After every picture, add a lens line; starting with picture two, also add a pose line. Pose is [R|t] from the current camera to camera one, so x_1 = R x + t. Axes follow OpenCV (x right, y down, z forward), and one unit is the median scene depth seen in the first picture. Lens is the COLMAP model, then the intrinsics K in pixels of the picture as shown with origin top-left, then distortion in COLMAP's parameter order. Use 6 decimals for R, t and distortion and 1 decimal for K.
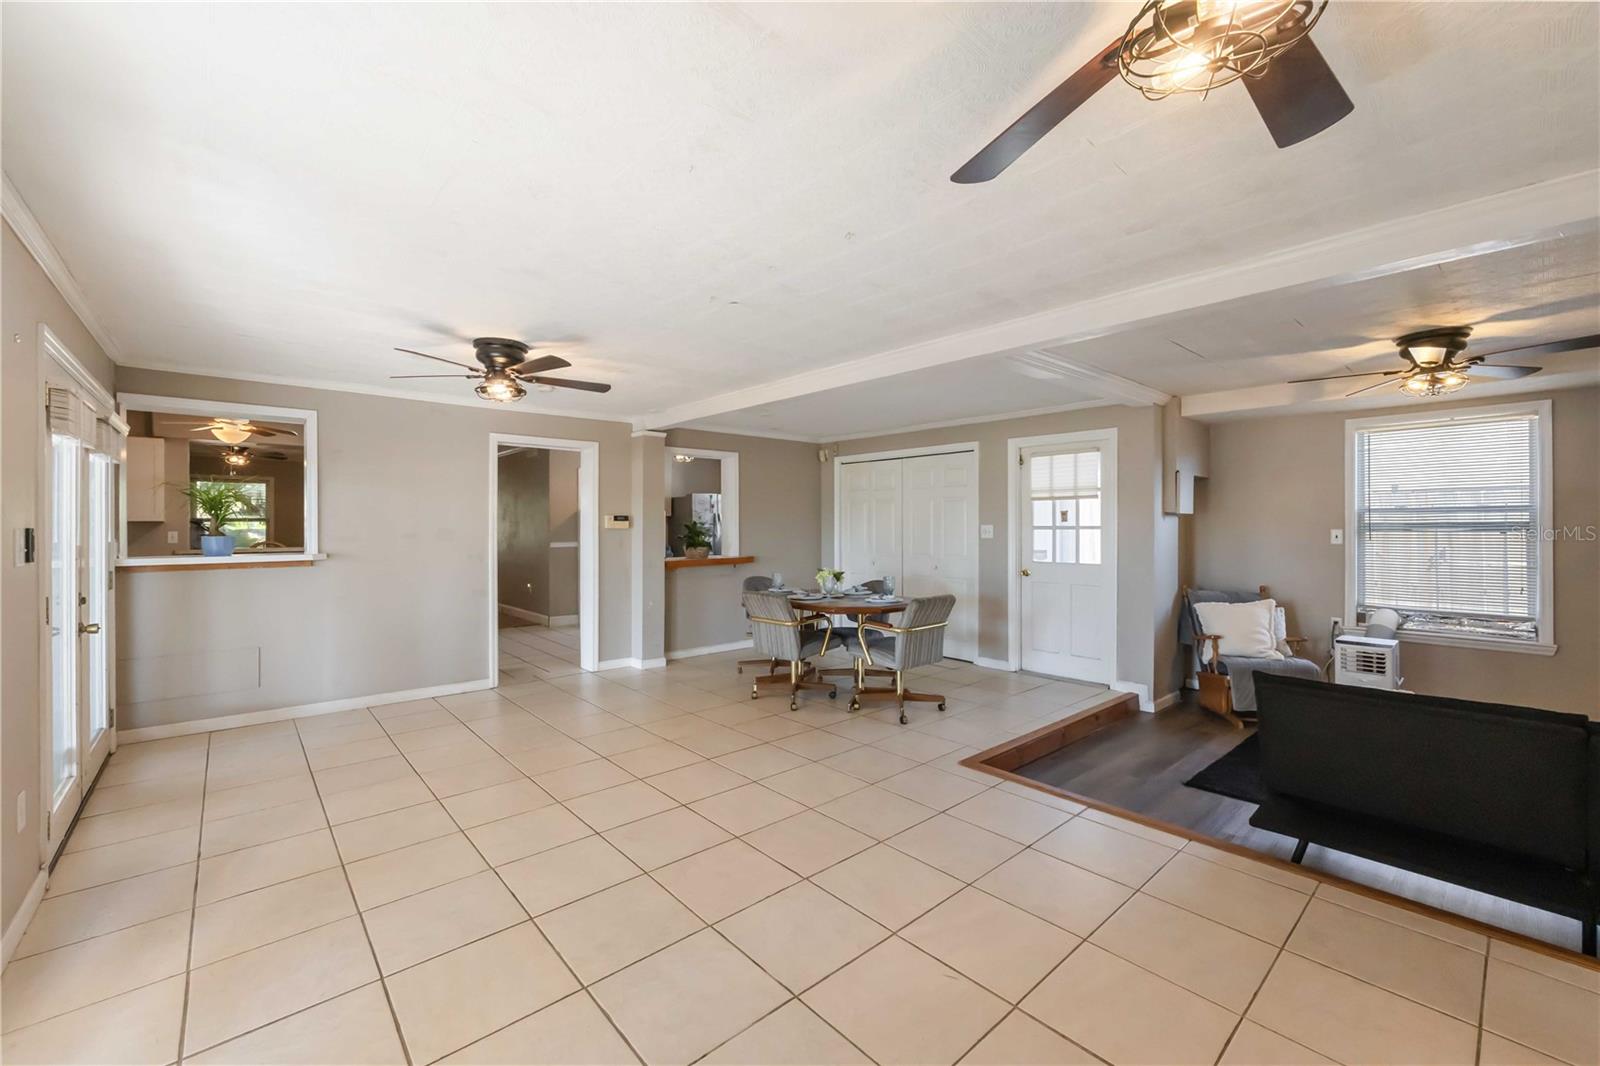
lens RADIAL K [[644.3, 0, 794.5], [0, 644.3, 529.1], [0, 0, 1]] dist [-0.001960, -0.000495]
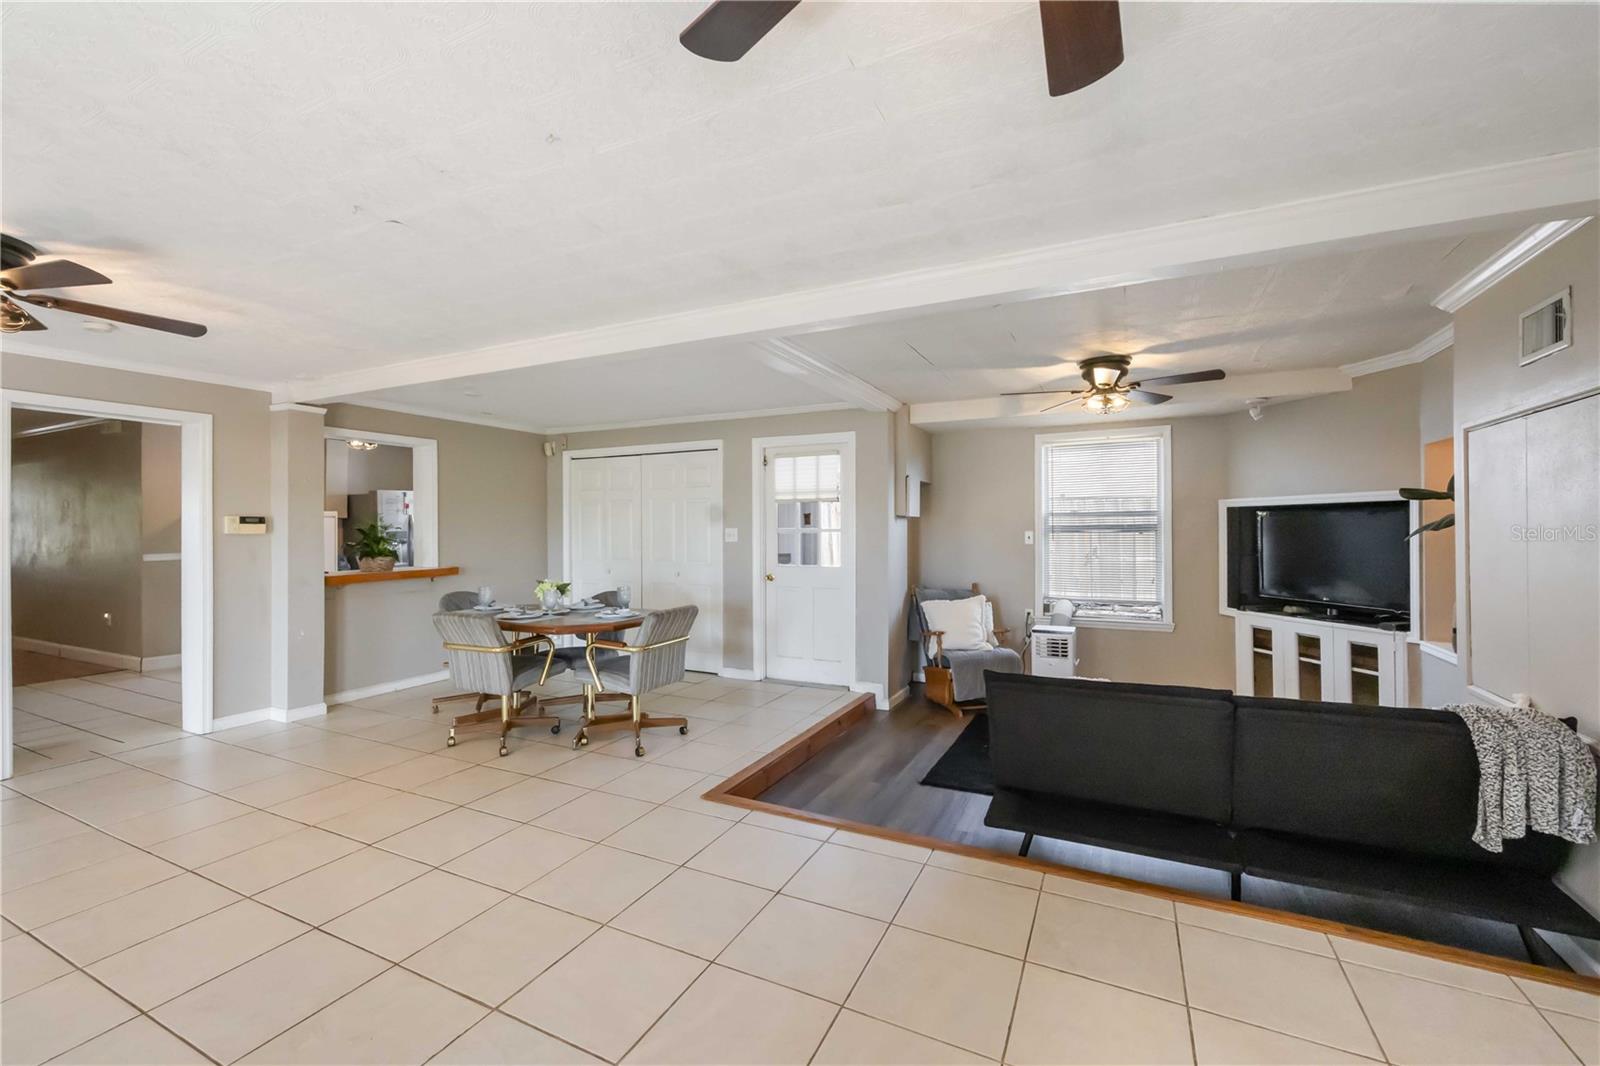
lens RADIAL K [[644.3, 0, 800.2], [0, 644.3, 530.9], [0, 0, 1]] dist [-0.001960, -0.000495]
pose [[0.922291, -0.003790, 0.386478, 0.031631], [0.004990, 0.999985, -0.002102, 0.000492], [-0.386464, 0.003868, 0.922296, 0.104349]]
